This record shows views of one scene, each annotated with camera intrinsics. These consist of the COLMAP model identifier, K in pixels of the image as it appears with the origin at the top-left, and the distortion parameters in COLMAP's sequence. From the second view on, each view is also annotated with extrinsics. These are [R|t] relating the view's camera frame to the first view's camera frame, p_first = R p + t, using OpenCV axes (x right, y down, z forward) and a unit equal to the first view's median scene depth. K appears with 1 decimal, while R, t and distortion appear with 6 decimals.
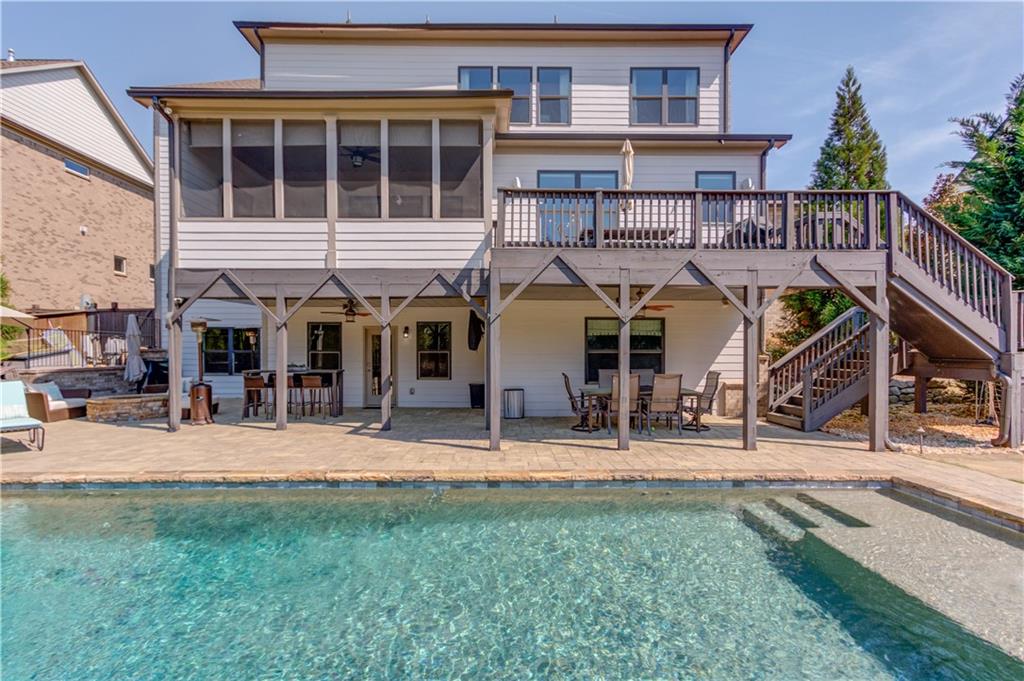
lens RADIAL K [[479.5, 0, 515.0], [0, 479.5, 355.9], [0, 0, 1]] dist [0.000330, 0.000731]
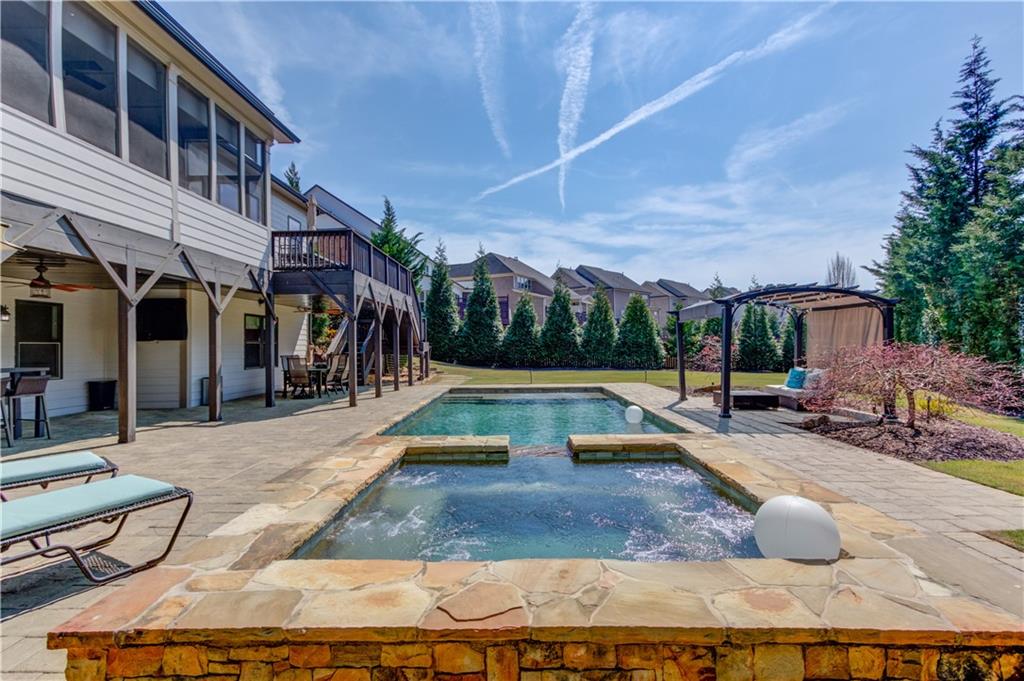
lens RADIAL K [[490.6, 0, 512.0], [0, 490.6, 340.5], [0, 0, 1]] dist [0.001255, 0.000465]
pose [[0.018290, 0.010461, 0.999778, -1.025784], [0.013612, 0.999850, -0.010711, 0.006825], [-0.999740, 0.013805, 0.018145, 0.325295]]
